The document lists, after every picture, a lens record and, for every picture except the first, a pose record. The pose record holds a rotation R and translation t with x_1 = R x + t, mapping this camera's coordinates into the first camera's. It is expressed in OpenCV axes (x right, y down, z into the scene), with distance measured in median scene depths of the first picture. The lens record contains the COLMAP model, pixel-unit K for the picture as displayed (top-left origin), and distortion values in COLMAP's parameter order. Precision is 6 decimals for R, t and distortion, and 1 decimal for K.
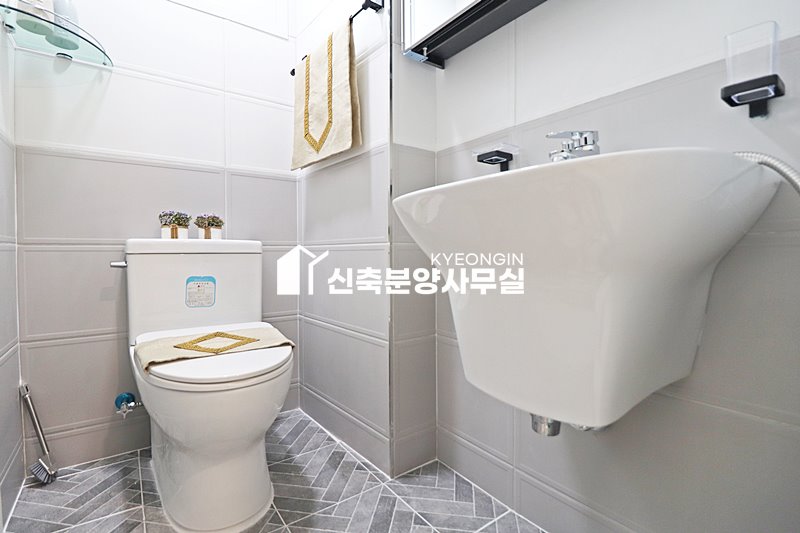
lens RADIAL K [[378.2, 0, 398.8], [0, 378.2, 261.6], [0, 0, 1]] dist [-0.011926, -0.003268]
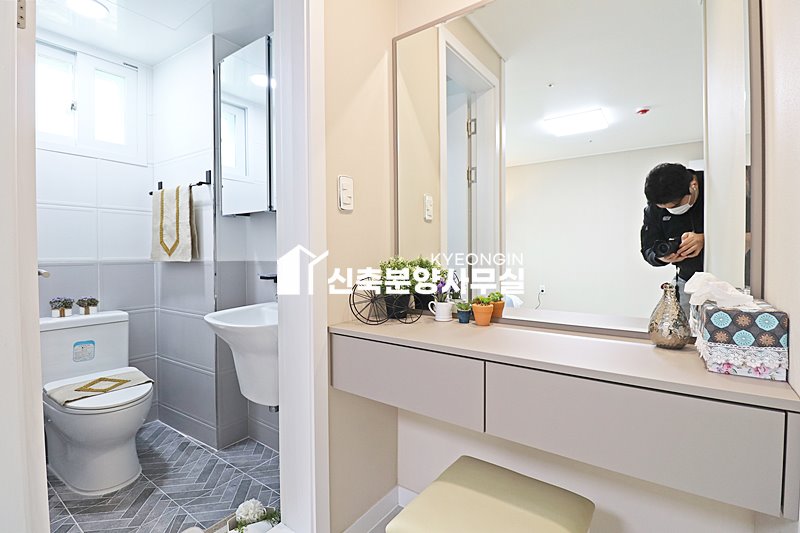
lens RADIAL K [[378.2, 0, 404.0], [0, 378.2, 259.9], [0, 0, 1]] dist [-0.011926, -0.003268]
pose [[0.948033, -0.006761, 0.318101, 0.234133], [0.008277, 0.999960, -0.003413, -0.281385], [-0.318065, 0.005868, 0.948051, -0.879604]]
